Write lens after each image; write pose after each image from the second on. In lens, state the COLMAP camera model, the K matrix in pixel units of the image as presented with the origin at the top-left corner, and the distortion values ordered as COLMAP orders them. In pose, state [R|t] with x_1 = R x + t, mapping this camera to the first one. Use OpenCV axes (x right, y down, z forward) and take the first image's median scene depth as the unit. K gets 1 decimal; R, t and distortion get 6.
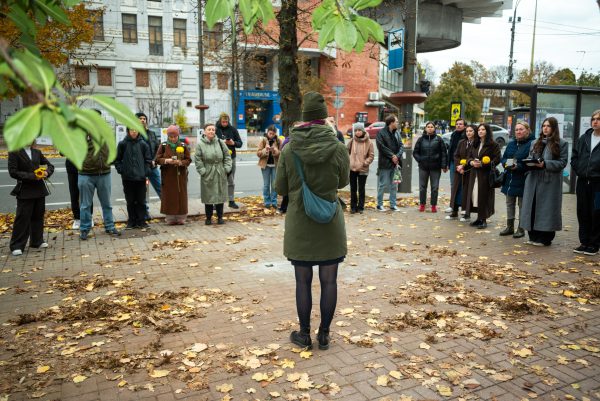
lens RADIAL K [[524.6, 0, 297.6], [0, 524.6, 201.7], [0, 0, 1]] dist [-0.010625, 0.011251]
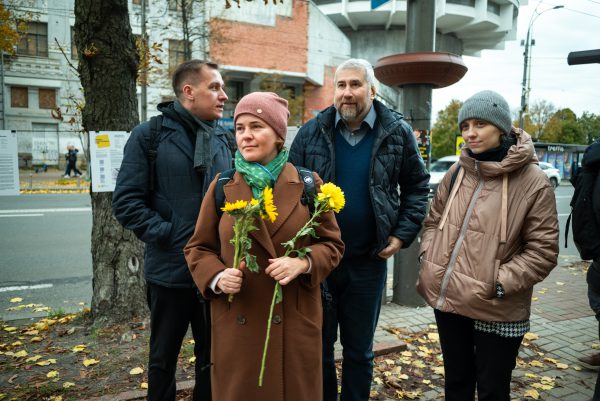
lens RADIAL K [[498.6, 0, 297.4], [0, 498.6, 200.8], [0, 0, 1]] dist [-0.007824, -0.011970]
pose [[0.999889, 0.014766, 0.001806, 0.033040], [-0.014596, 0.997273, -0.072337, -0.019764], [-0.002870, 0.072303, 0.997379, 0.186624]]
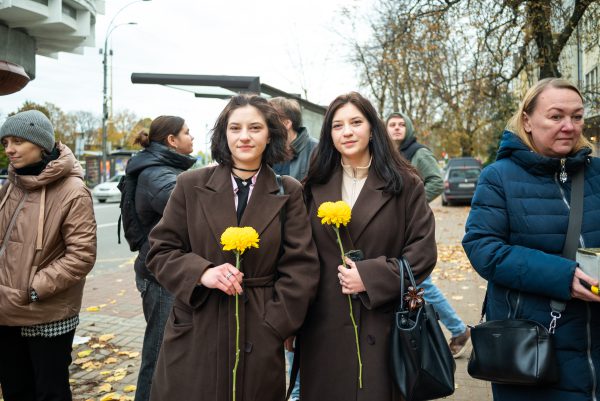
lens RADIAL K [[498.6, 0, 340.7], [0, 498.6, 180.7], [0, 0, 1]] dist [-0.007824, -0.011970]
pose [[0.654789, -0.022304, 0.755483, 0.033978], [0.122405, 0.989498, -0.076878, -0.019199], [-0.745834, 0.142814, 0.650643, 0.179628]]
